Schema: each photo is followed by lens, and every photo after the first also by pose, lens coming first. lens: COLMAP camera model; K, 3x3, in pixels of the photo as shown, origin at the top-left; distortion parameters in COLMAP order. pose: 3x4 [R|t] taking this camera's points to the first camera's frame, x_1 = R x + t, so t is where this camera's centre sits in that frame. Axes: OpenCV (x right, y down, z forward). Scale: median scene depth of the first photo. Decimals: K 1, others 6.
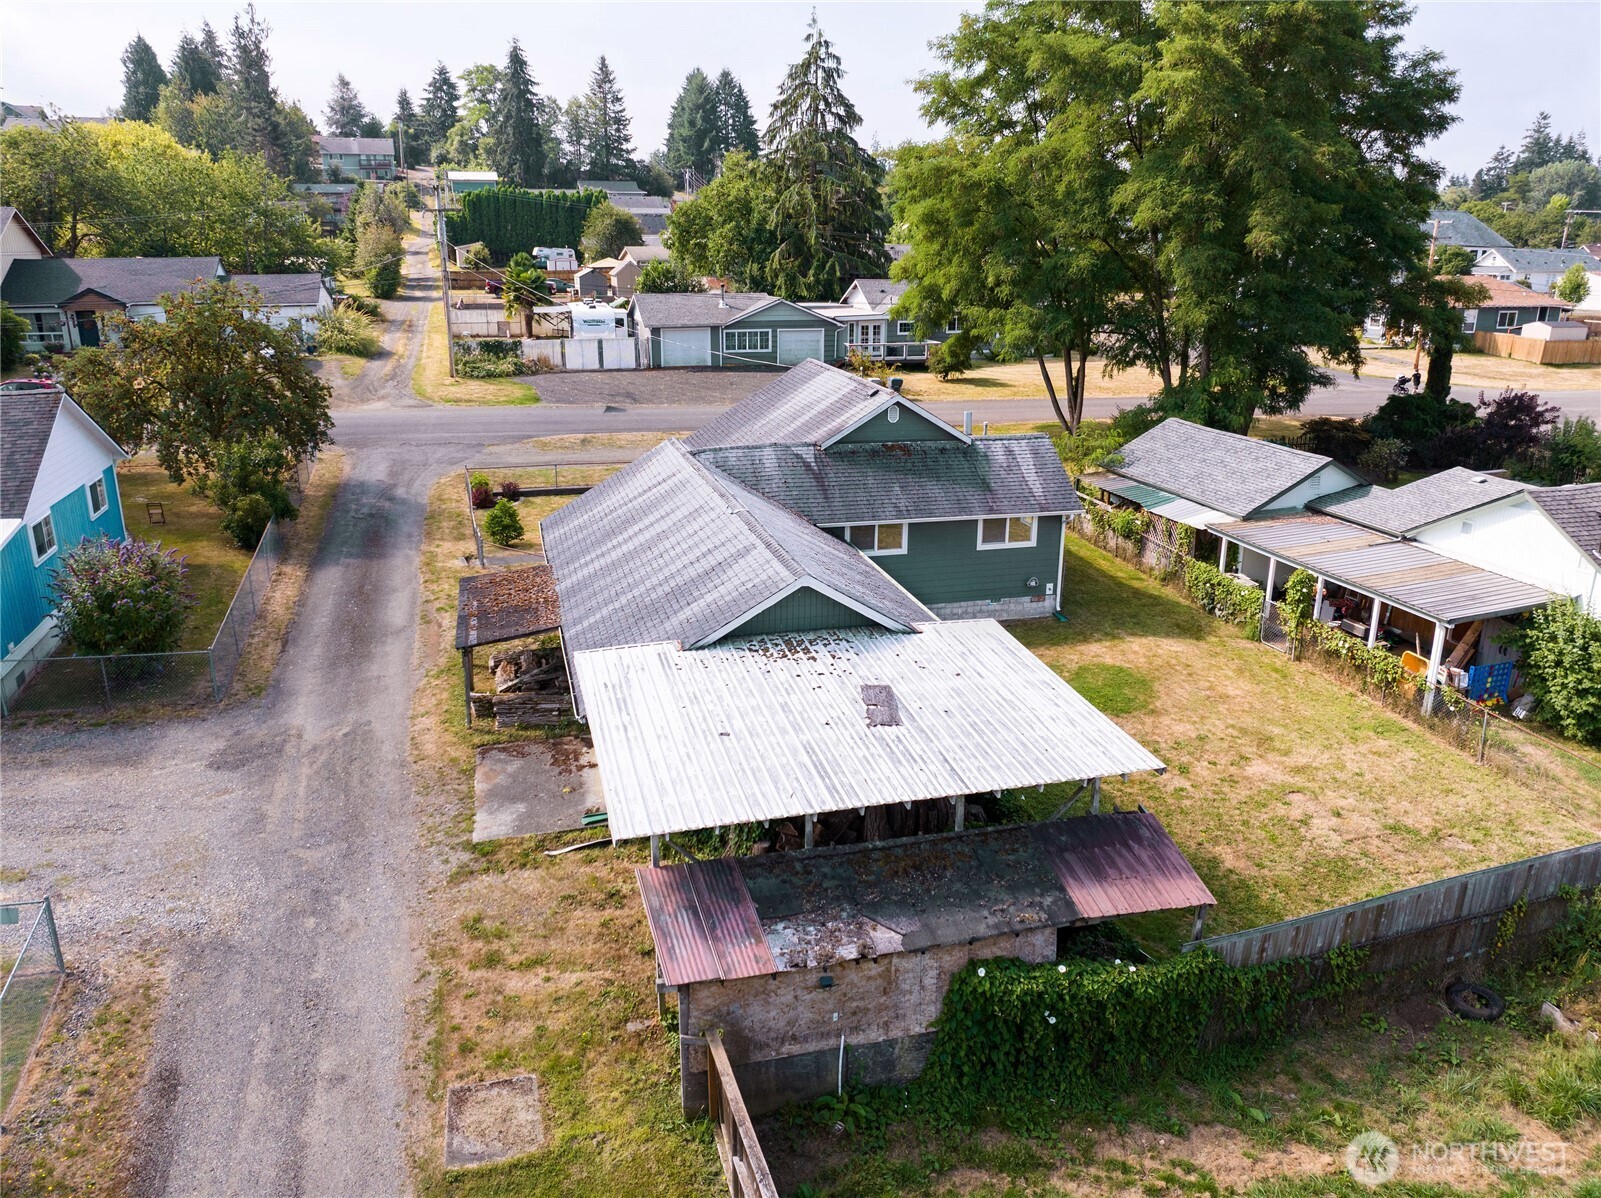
lens RADIAL K [[1110.8, 0, 800.5], [0, 1110.8, 599.0], [0, 0, 1]] dist [-0.029053, -0.002598]
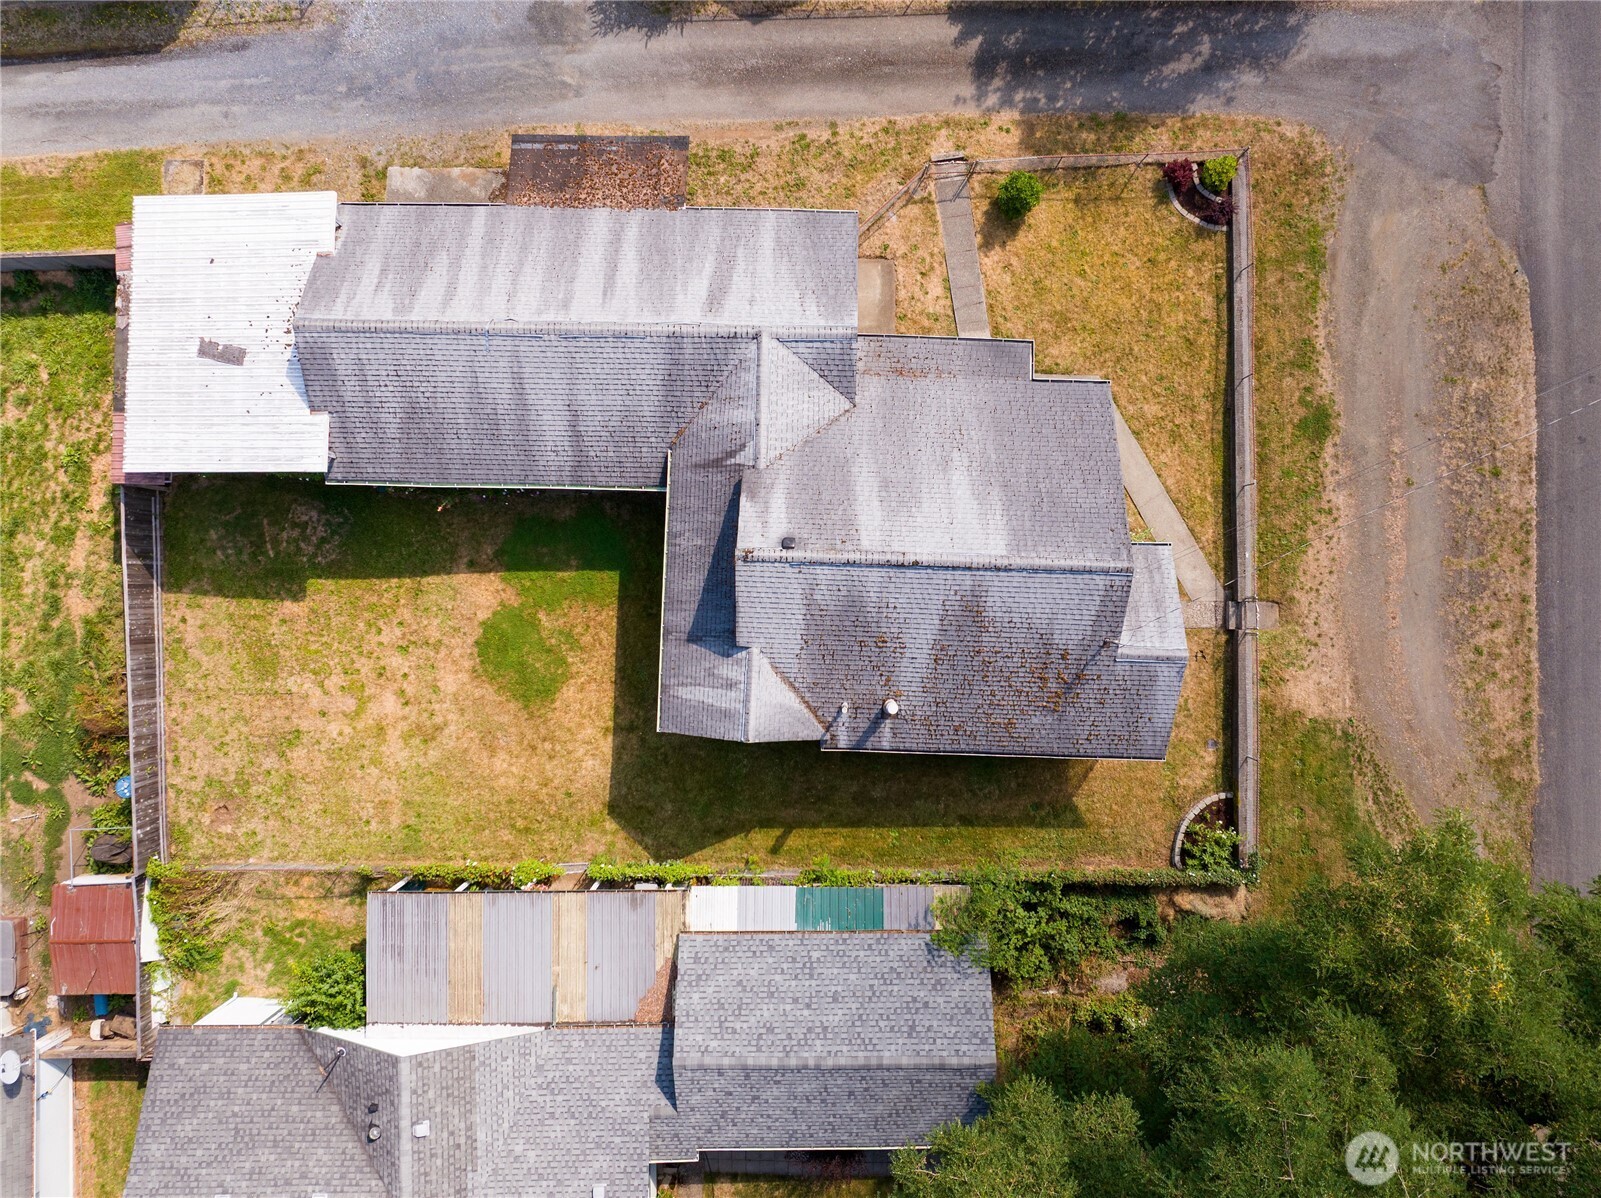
lens RADIAL K [[1114.5, 0, 800.7], [0, 1114.5, 553.7], [0, 0, 1]] dist [-0.042093, -0.000037]
pose [[-0.272343, 0.961883, -0.024703, 0.151700], [-0.320382, -0.066443, 0.944955, -1.656941], [0.907295, 0.265266, 0.326266, 1.189057]]
